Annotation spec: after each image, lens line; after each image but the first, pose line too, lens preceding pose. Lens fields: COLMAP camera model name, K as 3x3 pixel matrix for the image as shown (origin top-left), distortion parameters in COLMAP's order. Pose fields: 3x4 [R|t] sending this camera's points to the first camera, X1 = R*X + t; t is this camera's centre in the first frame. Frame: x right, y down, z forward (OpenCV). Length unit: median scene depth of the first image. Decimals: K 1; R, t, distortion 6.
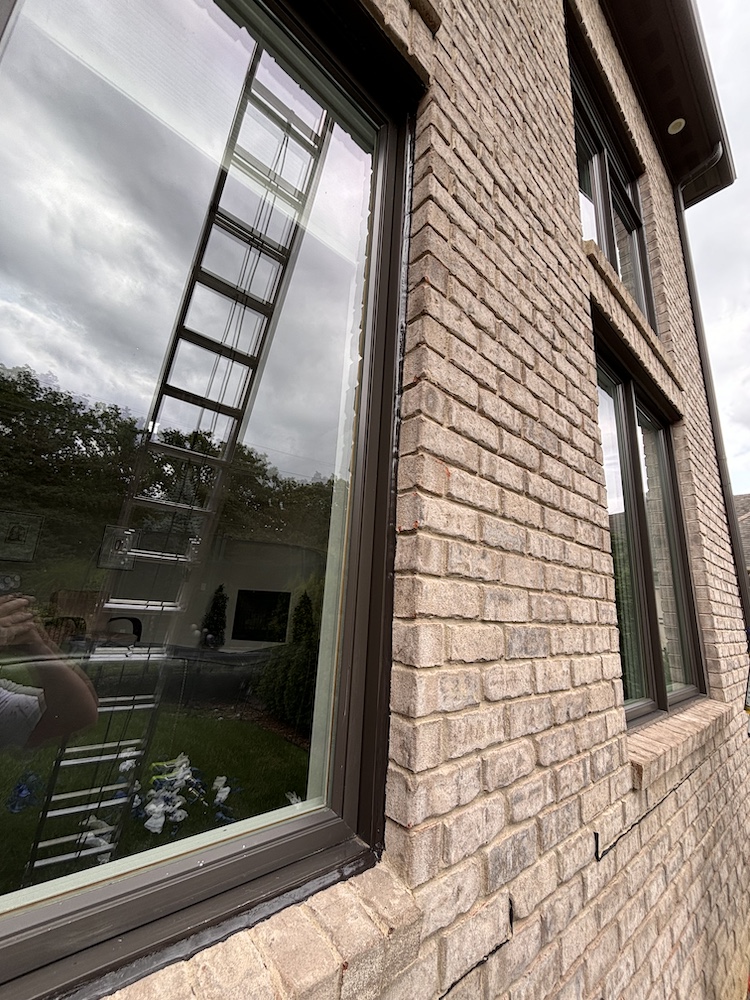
lens RADIAL K [[404.2, 0, 372.0], [0, 404.2, 495.3], [0, 0, 1]] dist [-0.002675, -0.000269]
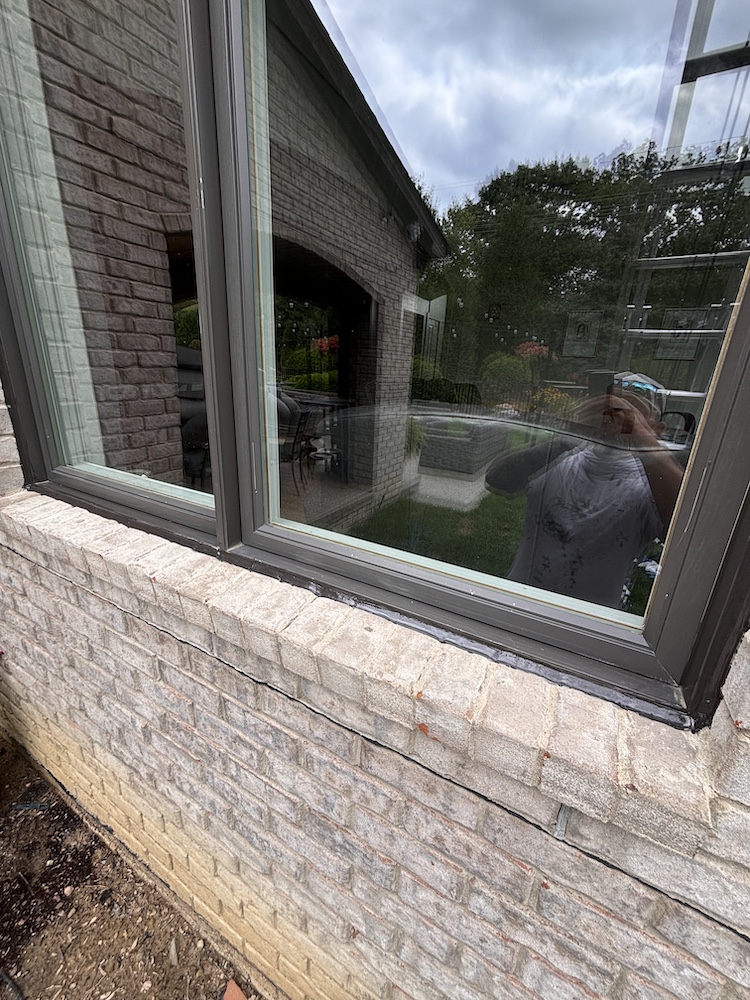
lens RADIAL K [[404.2, 0, 372.0], [0, 404.2, 495.3], [0, 0, 1]] dist [-0.002675, -0.000269]
pose [[0.333535, 0.249059, -0.909243, 0.443122], [0.213013, 0.919619, 0.330040, 0.229226], [0.918357, -0.303761, 0.253672, 0.537552]]
